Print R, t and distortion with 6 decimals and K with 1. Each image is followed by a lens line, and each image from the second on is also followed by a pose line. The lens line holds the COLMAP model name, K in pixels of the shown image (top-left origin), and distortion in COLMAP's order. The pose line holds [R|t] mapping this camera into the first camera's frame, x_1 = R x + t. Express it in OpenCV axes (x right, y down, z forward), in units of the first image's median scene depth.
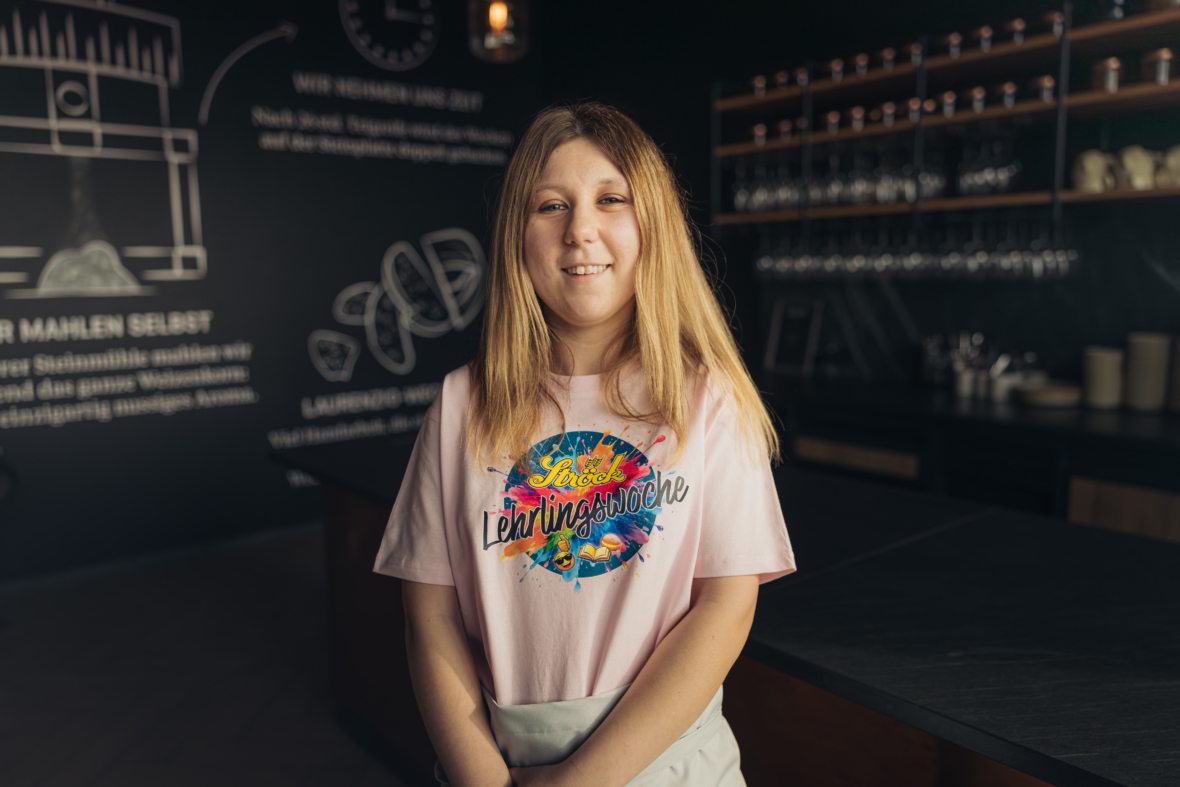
lens RADIAL K [[917.7, 0, 588.5], [0, 917.7, 394.3], [0, 0, 1]] dist [0.003547, -0.002832]
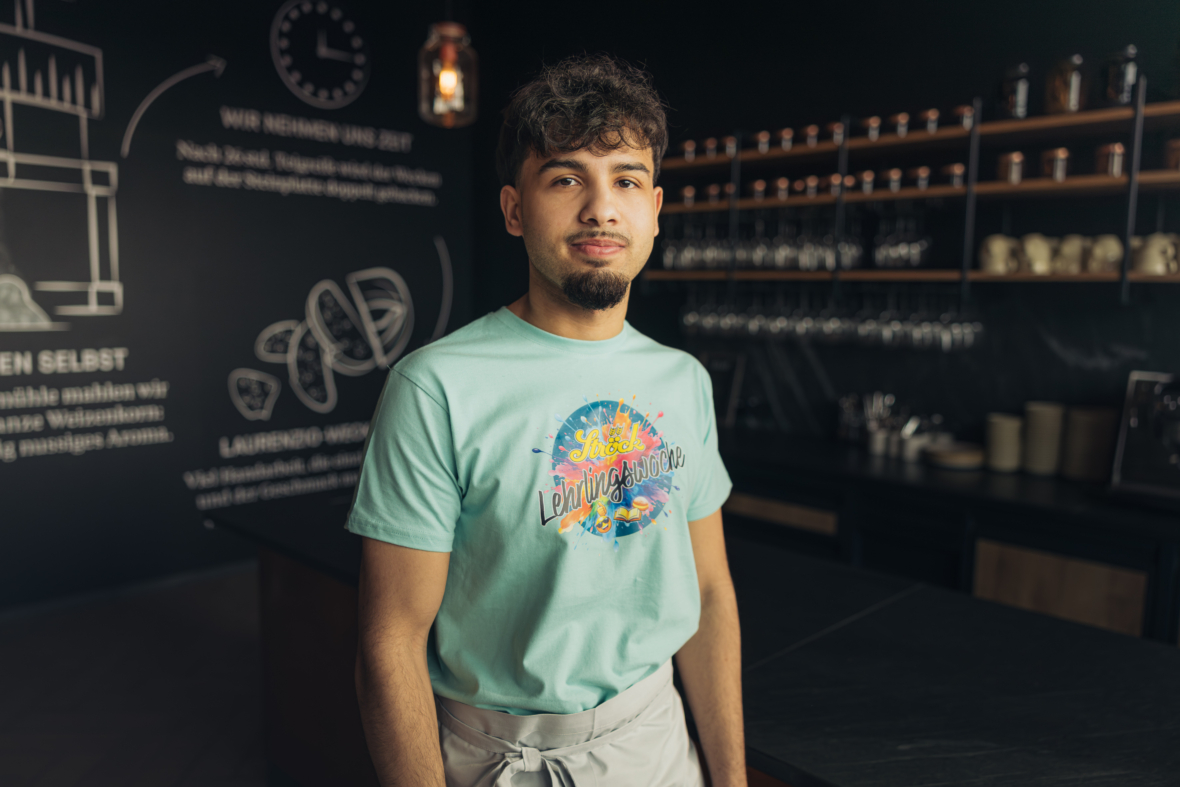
lens RADIAL K [[919.0, 0, 591.0], [0, 919.0, 395.1], [0, 0, 1]] dist [0.005925, -0.006119]
pose [[0.994111, 0.020677, 0.106376, -0.027954], [-0.018399, 0.999581, -0.022349, -0.030226], [-0.106793, 0.020260, 0.994075, -0.017683]]
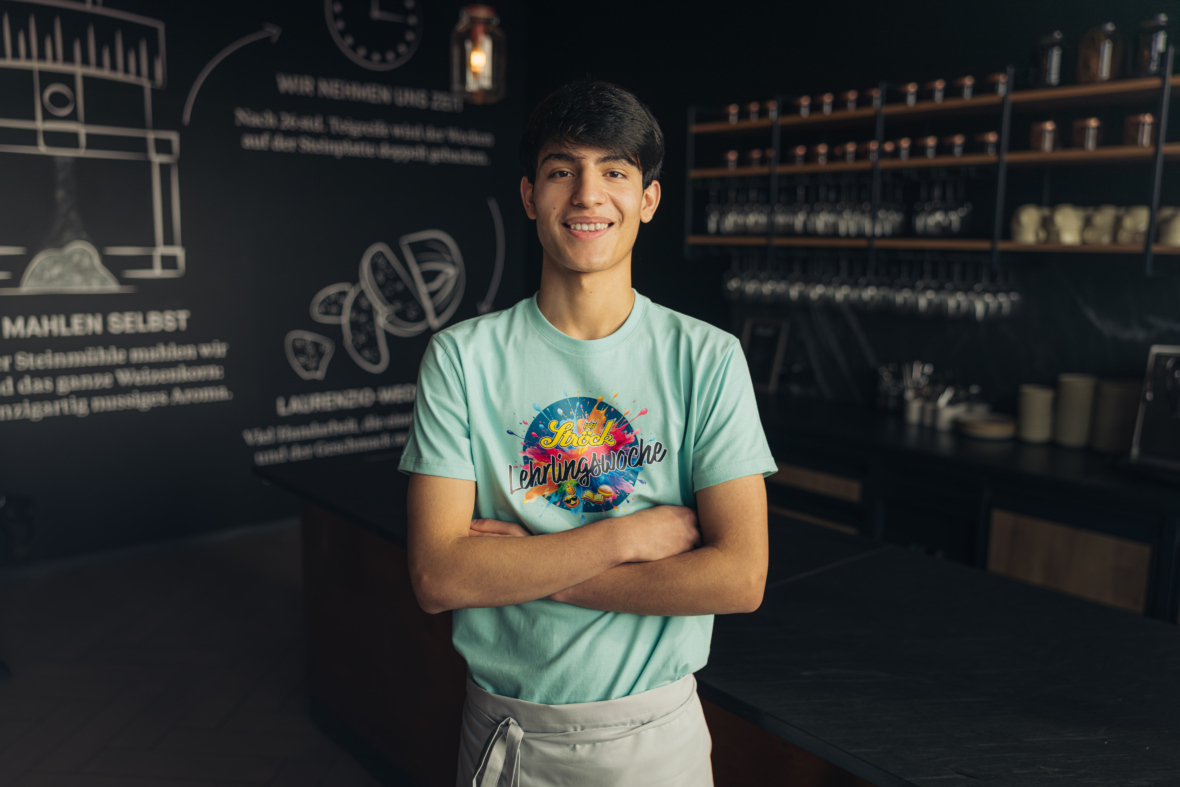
lens RADIAL K [[993.4, 0, 592.7], [0, 993.4, 388.5], [0, 0, 1]] dist [0.008499, -0.009603]
pose [[0.999384, 0.030243, 0.017795, 0.017103], [-0.030521, 0.999413, 0.015582, -0.037026], [-0.017314, -0.016115, 0.999720, -0.109755]]
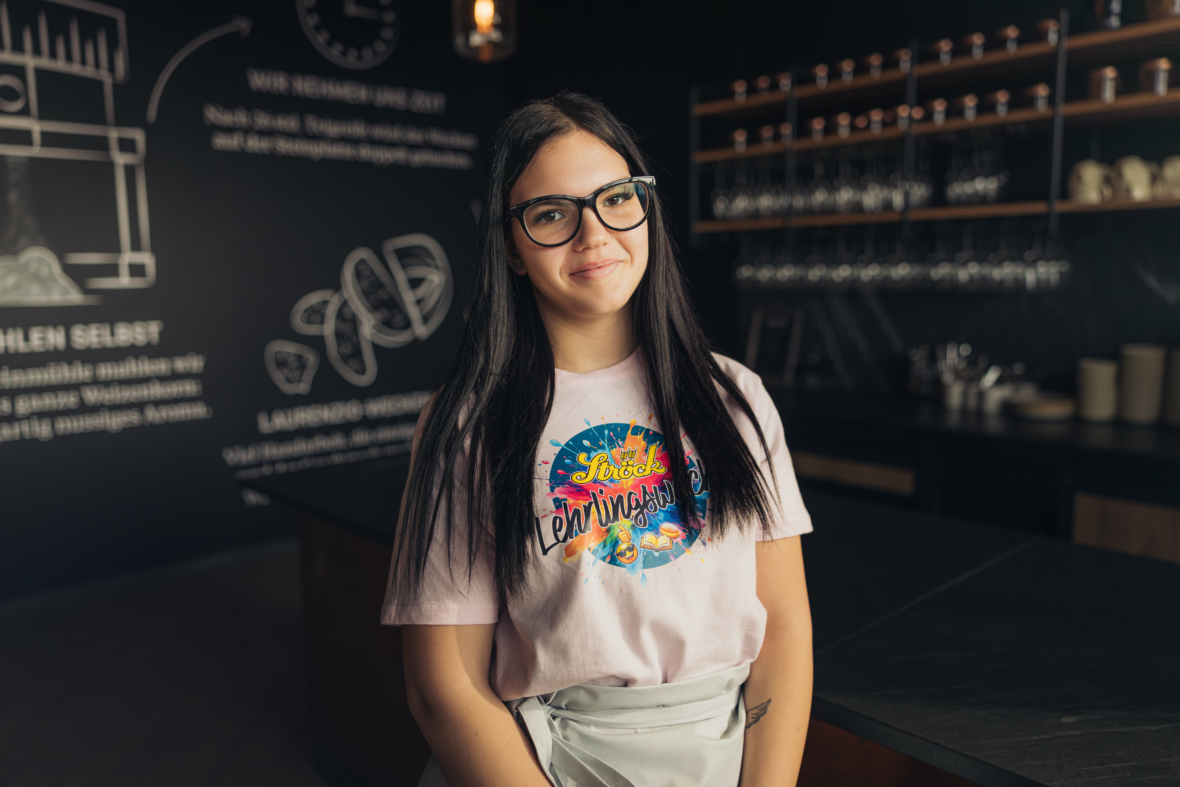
lens RADIAL K [[915.4, 0, 589.8], [0, 915.4, 393.9], [0, 0, 1]] dist [0.002142, -0.002615]
pose [[0.997849, -0.007033, 0.065172, -0.036232], [0.007245, 0.999969, -0.003017, -0.010957], [-0.065149, 0.003482, 0.997870, 0.037639]]
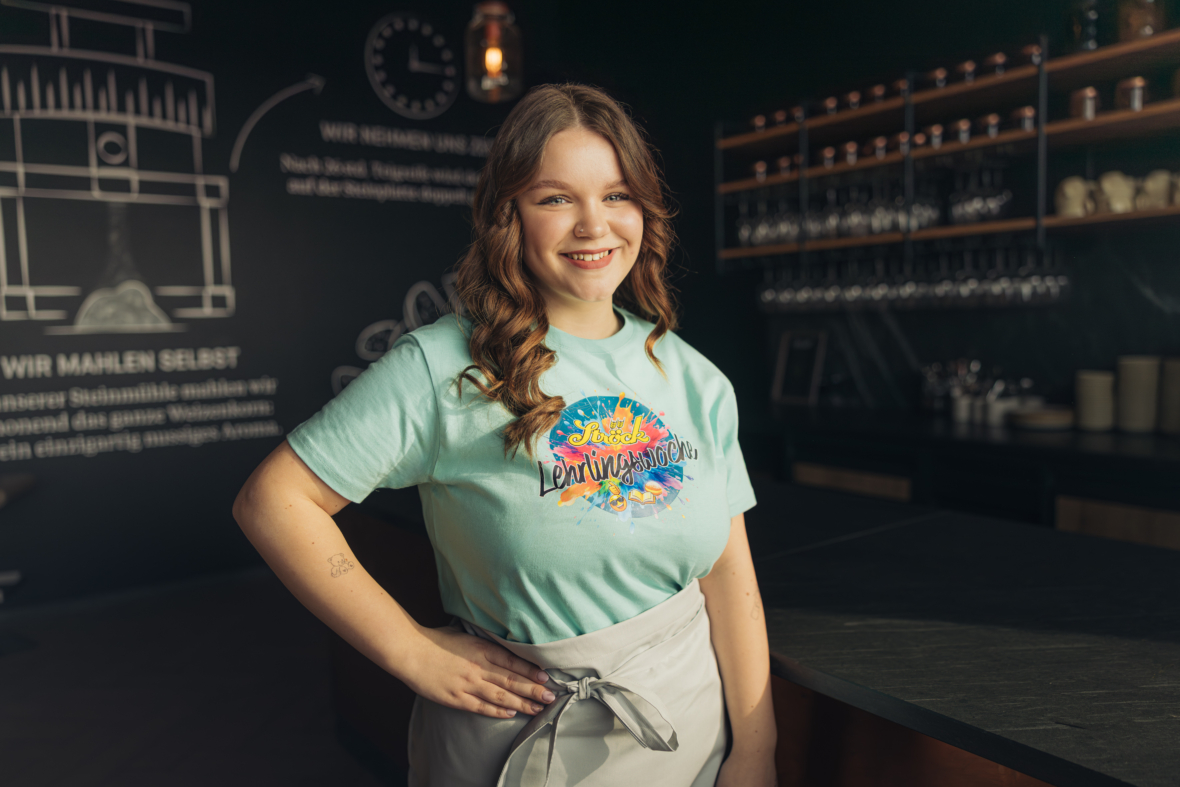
lens RADIAL K [[919.0, 0, 591.0], [0, 919.0, 395.1], [0, 0, 1]] dist [0.005925, -0.006119]
pose [[0.998799, -0.003835, -0.048840, 0.043335], [0.001193, 0.998540, -0.054009, 0.021892], [0.048976, 0.053886, 0.997345, -0.022792]]
